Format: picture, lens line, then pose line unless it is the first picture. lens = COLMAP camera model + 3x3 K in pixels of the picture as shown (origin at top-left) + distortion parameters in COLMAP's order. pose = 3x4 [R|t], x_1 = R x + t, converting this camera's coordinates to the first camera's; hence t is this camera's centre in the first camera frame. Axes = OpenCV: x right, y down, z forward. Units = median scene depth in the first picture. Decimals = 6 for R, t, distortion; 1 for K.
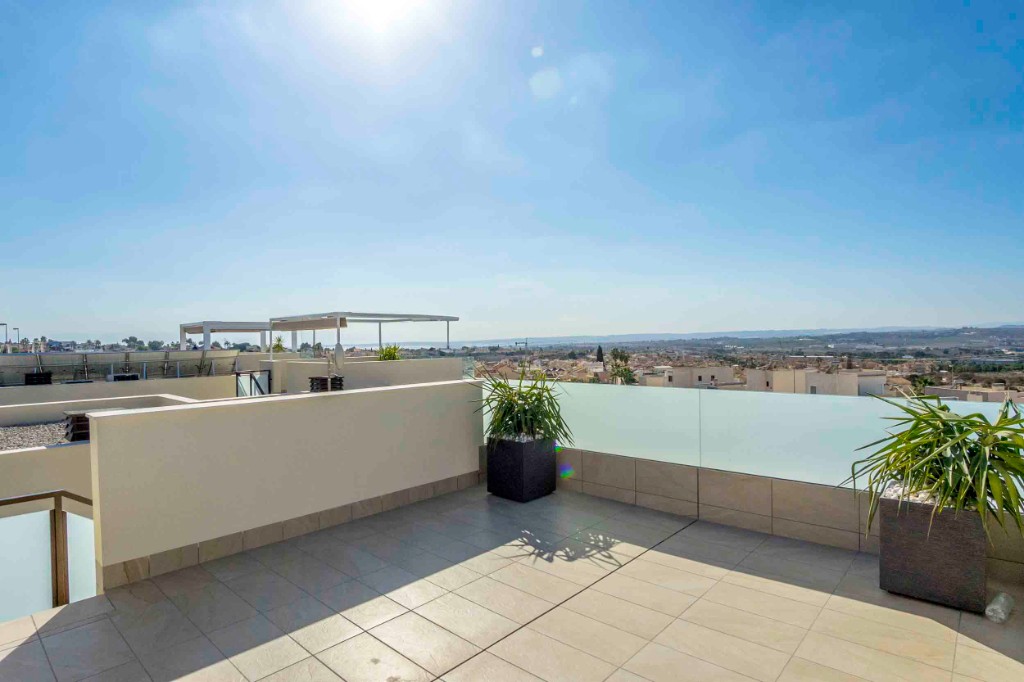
lens RADIAL K [[545.3, 0, 515.5], [0, 545.3, 332.9], [0, 0, 1]] dist [-0.020431, -0.000394]
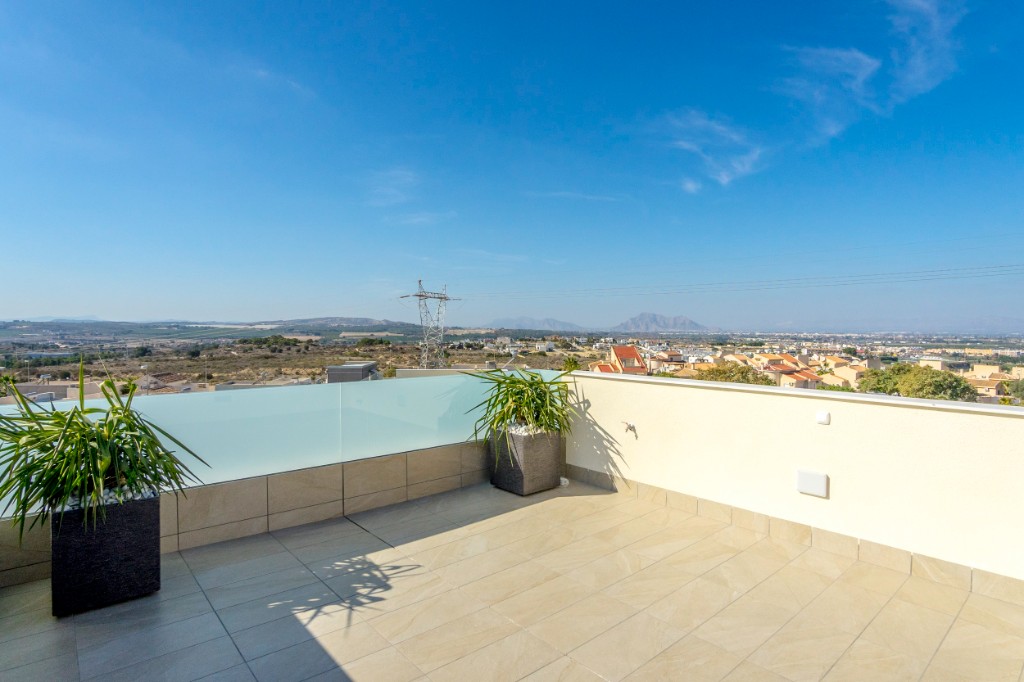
lens RADIAL K [[545.3, 0, 515.5], [0, 545.3, 332.9], [0, 0, 1]] dist [-0.020431, -0.000394]
pose [[0.120796, 0.007253, 0.992651, -0.676646], [-0.018493, 0.999816, -0.005055, 0.013393], [-0.992505, -0.017746, 0.120908, 0.649045]]
